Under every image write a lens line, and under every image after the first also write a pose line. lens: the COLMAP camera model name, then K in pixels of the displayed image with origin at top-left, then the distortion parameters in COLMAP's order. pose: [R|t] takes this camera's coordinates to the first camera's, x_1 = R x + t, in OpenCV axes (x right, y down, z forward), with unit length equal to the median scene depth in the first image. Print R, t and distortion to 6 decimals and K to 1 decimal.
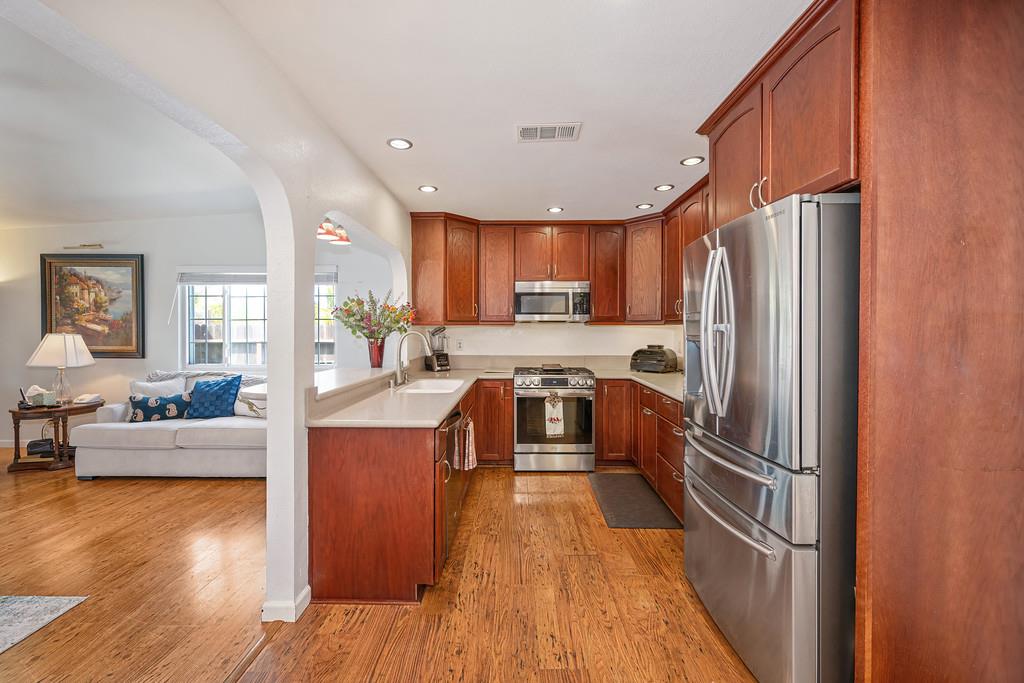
lens RADIAL K [[419.7, 0, 511.2], [0, 419.7, 331.9], [0, 0, 1]] dist [-0.002810, 0.000420]
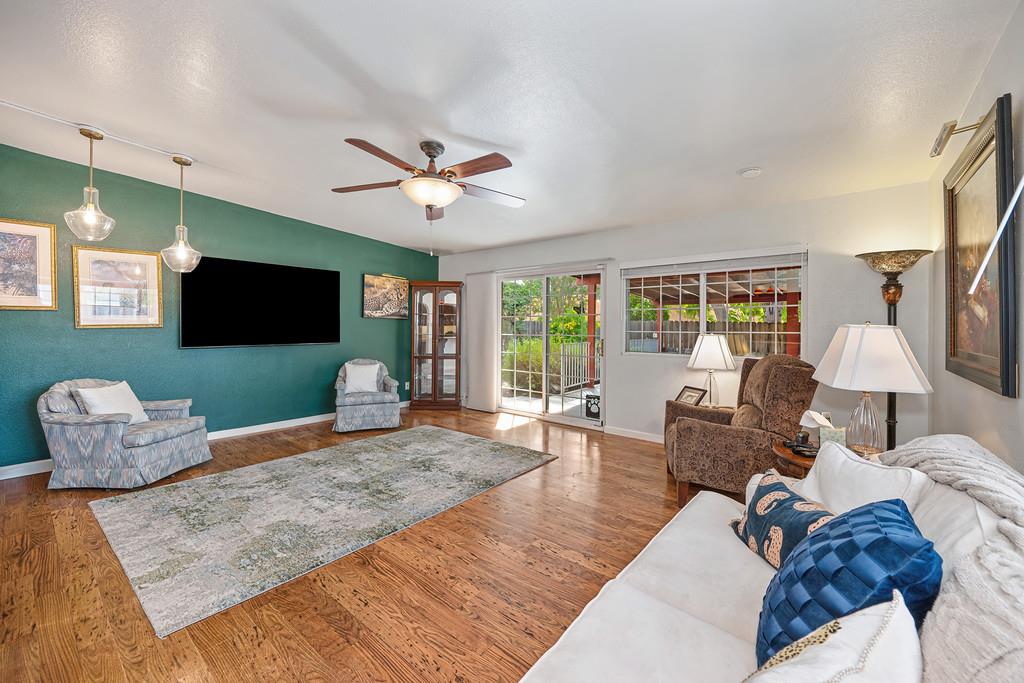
lens RADIAL K [[405.9, 0, 510.6], [0, 405.9, 327.2], [0, 0, 1]] dist [0.000767, -0.001149]
pose [[-0.621595, -0.005217, -0.783321, -0.422043], [-0.011460, 0.999931, 0.002435, 0.012213], [0.783255, 0.010491, -0.621613, 1.039904]]
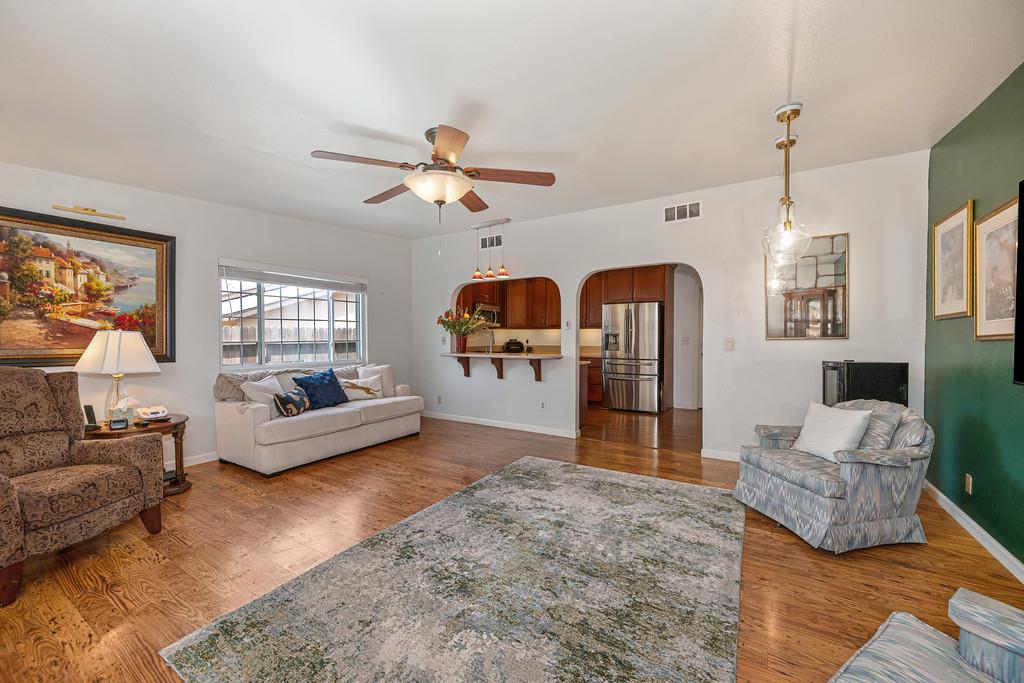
lens RADIAL K [[405.9, 0, 510.3], [0, 405.9, 345.3], [0, 0, 1]] dist [0.000767, -0.001149]
pose [[0.517927, -0.021158, 0.855163, -1.433508], [0.005251, 0.999754, 0.021555, 0.019223], [-0.855409, -0.006673, 0.517910, 0.011832]]
